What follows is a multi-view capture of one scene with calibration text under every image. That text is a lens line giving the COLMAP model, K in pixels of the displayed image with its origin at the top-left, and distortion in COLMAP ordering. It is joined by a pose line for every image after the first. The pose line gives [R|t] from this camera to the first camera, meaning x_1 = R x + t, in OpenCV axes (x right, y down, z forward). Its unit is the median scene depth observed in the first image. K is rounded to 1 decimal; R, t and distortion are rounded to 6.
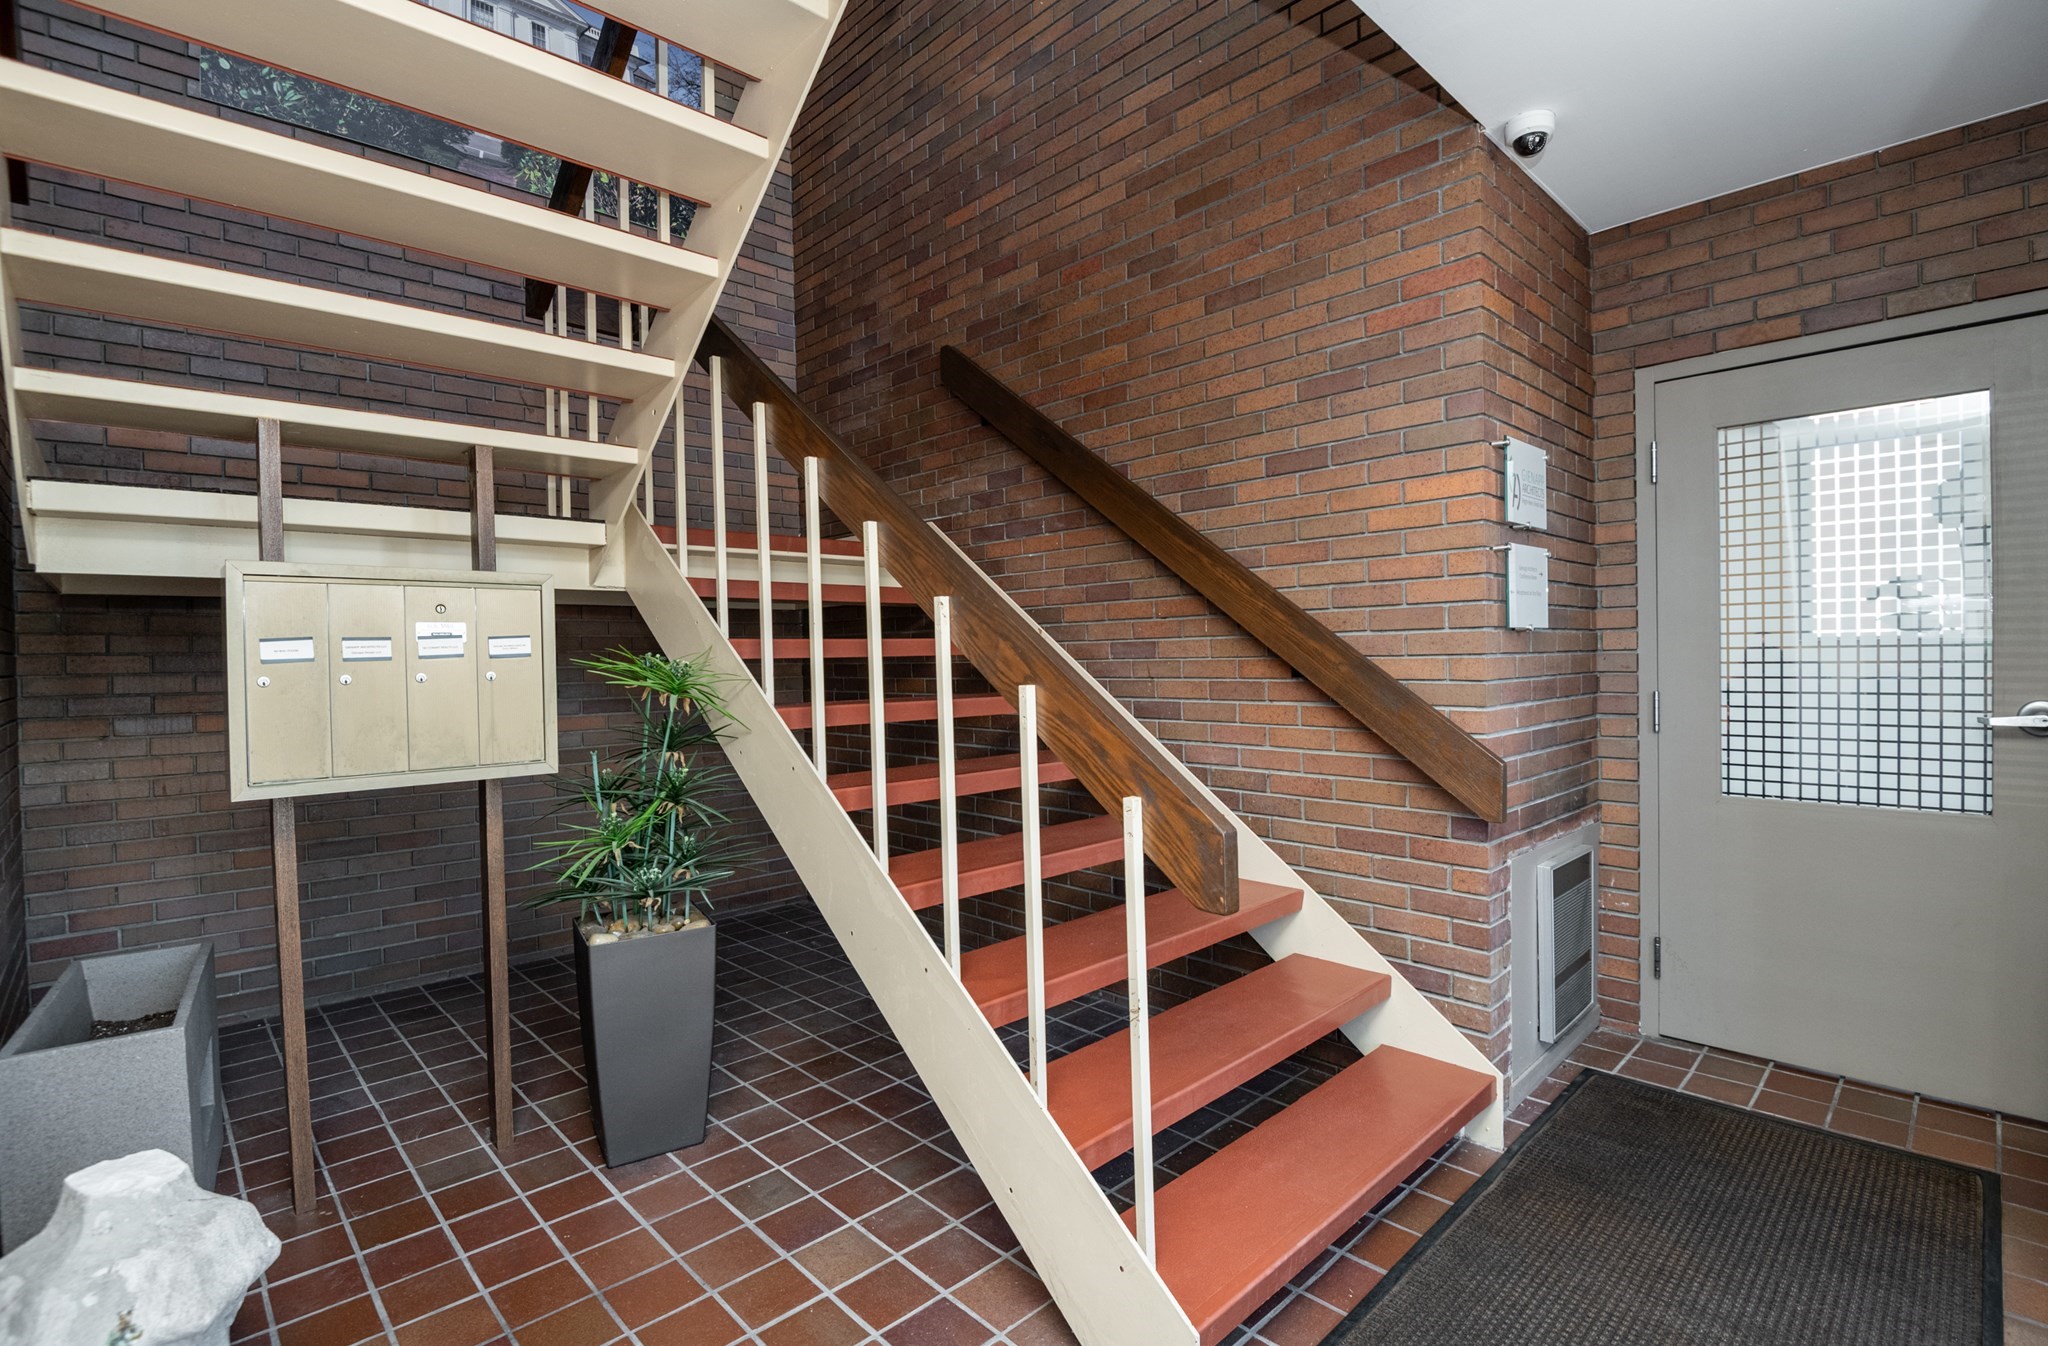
lens RADIAL K [[955.4, 0, 1018.2], [0, 955.4, 674.5], [0, 0, 1]] dist [-0.014749, -0.006177]
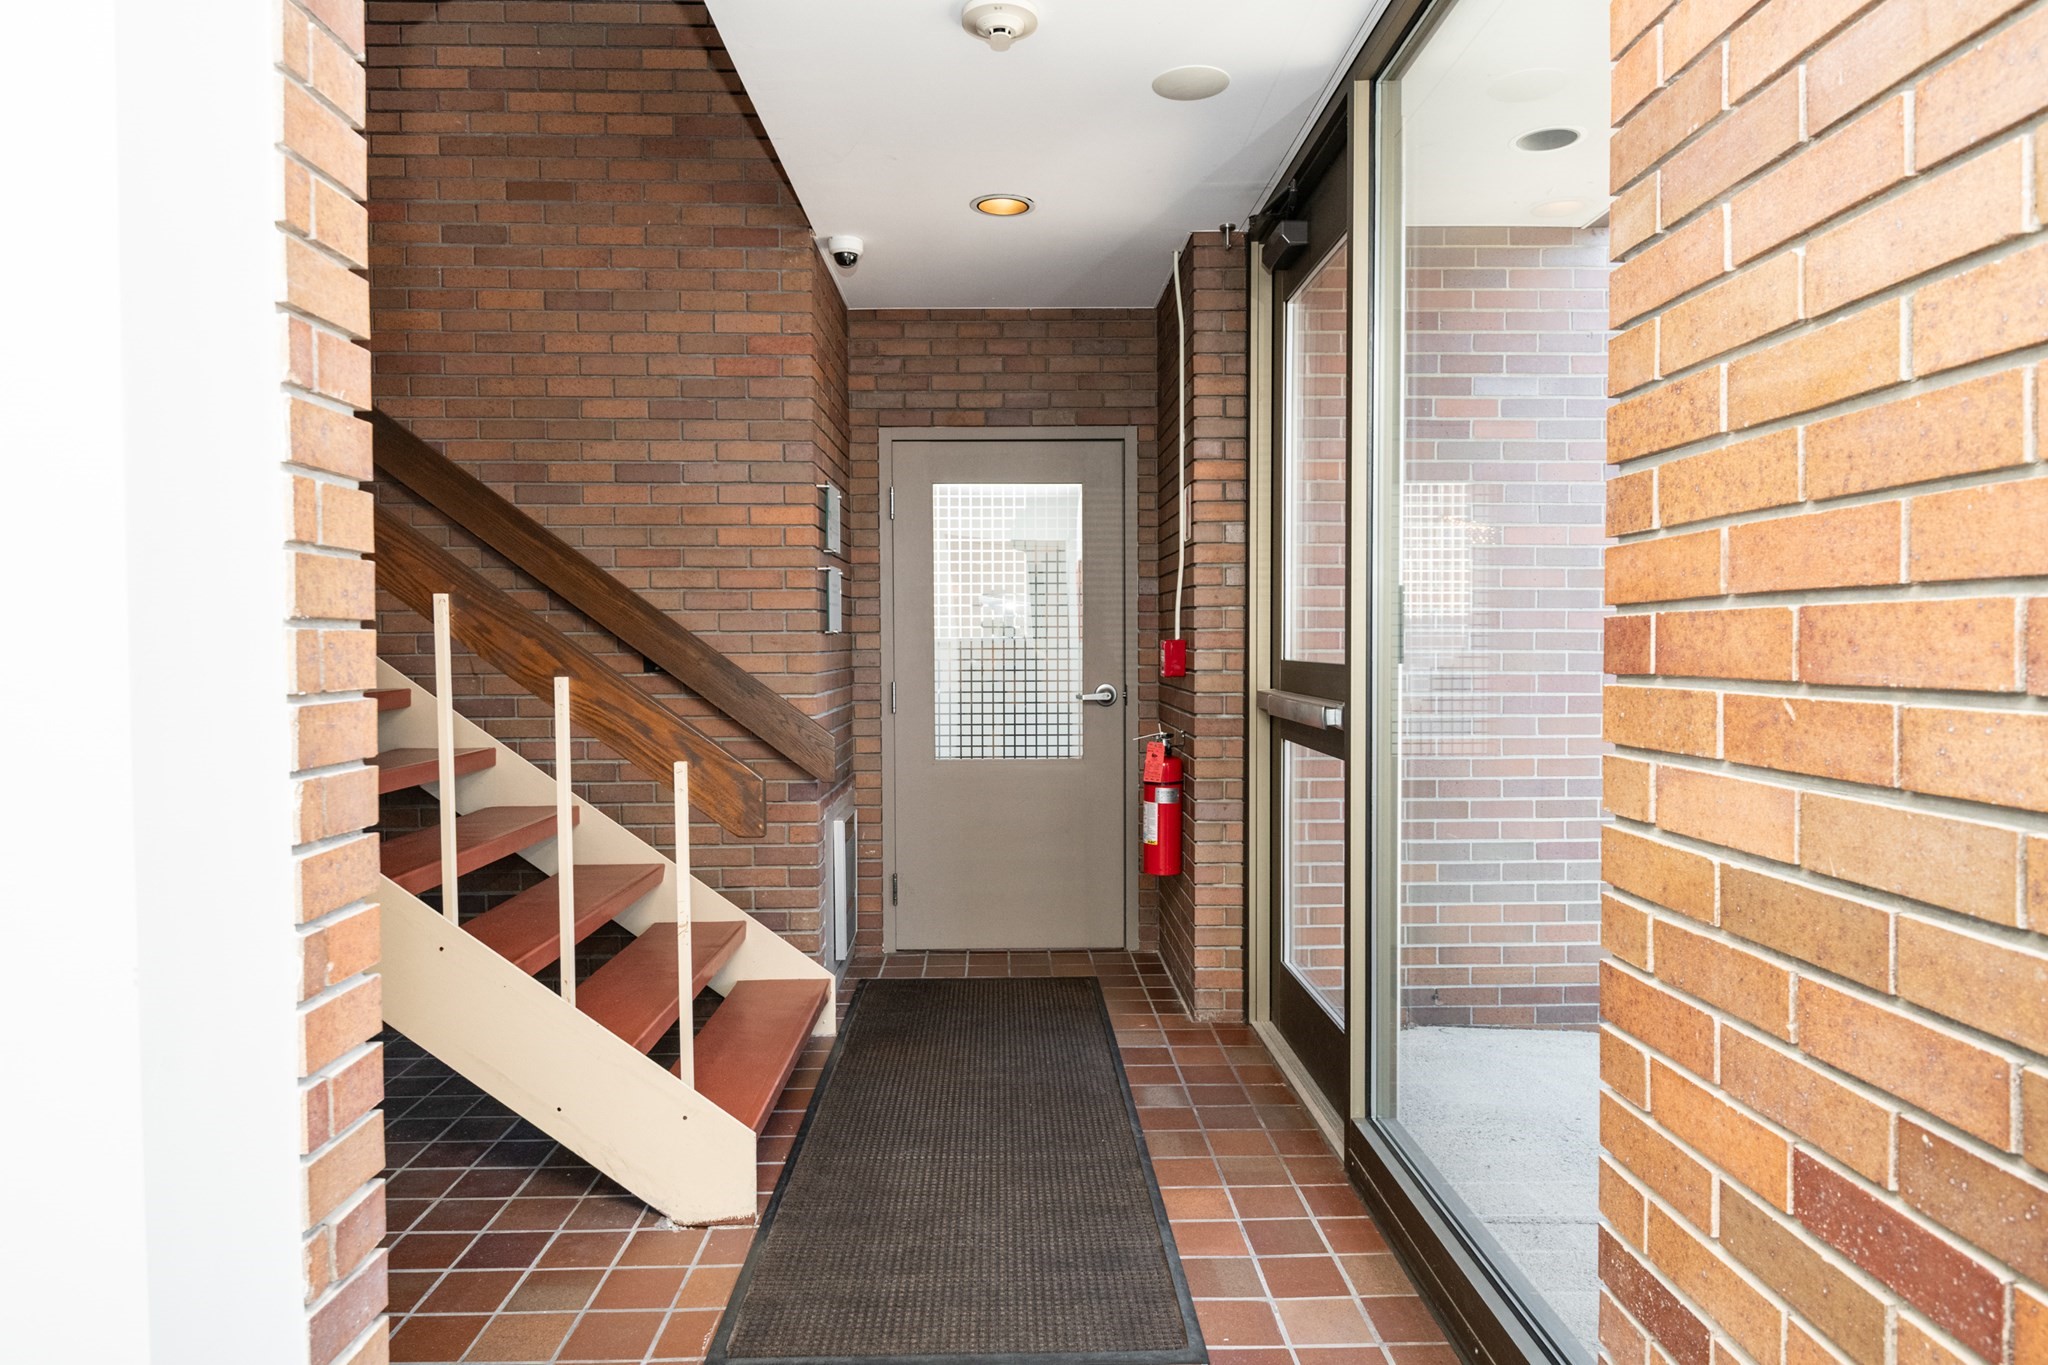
lens RADIAL K [[1284.0, 0, 1025.7], [0, 1284.0, 681.0], [0, 0, 1]] dist [-0.008068, -0.001347]
pose [[0.673725, -0.005563, 0.738961, -0.522655], [-0.000061, 0.999971, 0.007583, 0.002996], [-0.738982, -0.005154, 0.673705, -0.323212]]
